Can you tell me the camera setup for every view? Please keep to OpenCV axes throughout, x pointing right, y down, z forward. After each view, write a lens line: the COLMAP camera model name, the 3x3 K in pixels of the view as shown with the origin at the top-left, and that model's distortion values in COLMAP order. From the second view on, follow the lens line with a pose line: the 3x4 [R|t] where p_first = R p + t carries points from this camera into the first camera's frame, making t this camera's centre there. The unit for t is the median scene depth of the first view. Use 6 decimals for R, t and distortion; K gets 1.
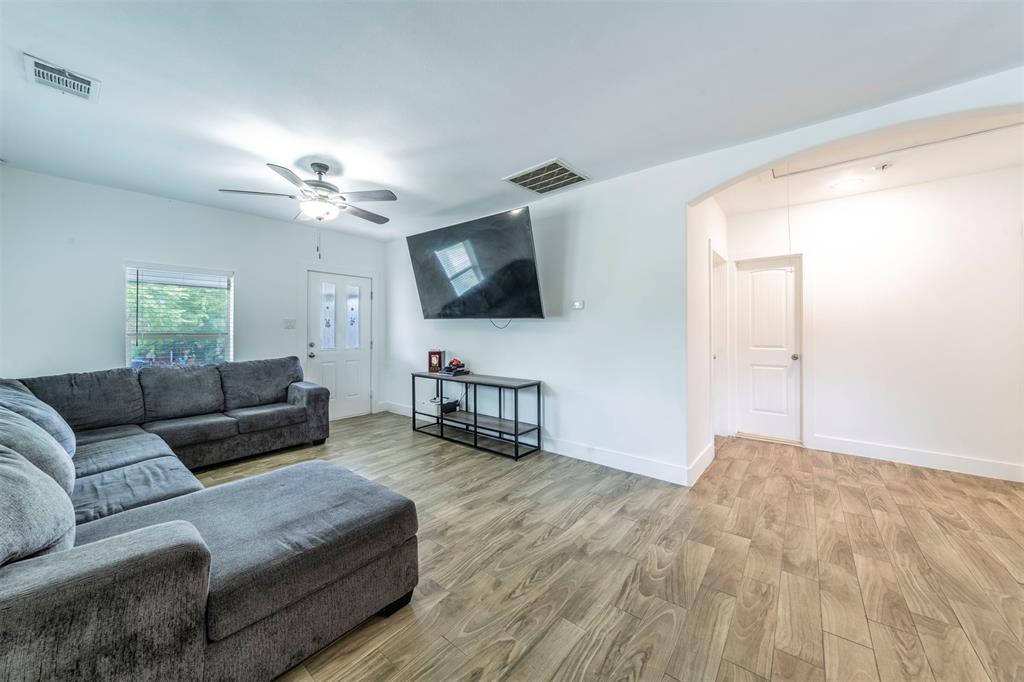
lens RADIAL K [[360.5, 0, 509.2], [0, 360.5, 331.3], [0, 0, 1]] dist [-0.000213, -0.000022]
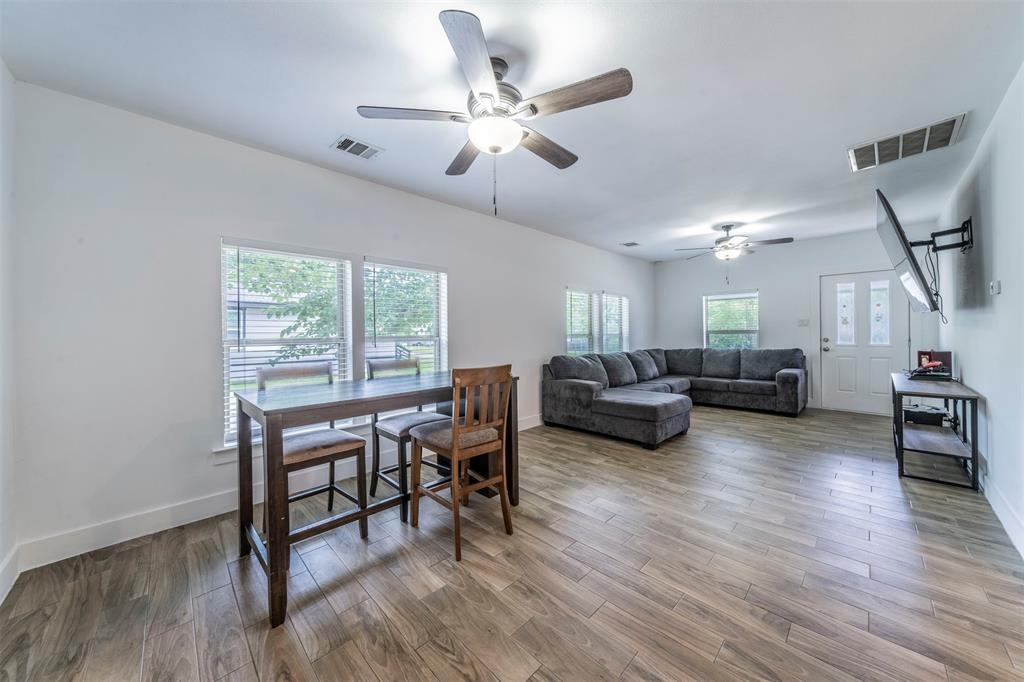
lens RADIAL K [[360.5, 0, 509.2], [0, 360.5, 331.3], [0, 0, 1]] dist [-0.000213, -0.000022]
pose [[-0.108850, -0.000477, -0.994058, 1.317794], [0.012150, 0.999925, -0.001810, -0.001127], [0.993984, -0.012275, -0.108836, 0.226656]]
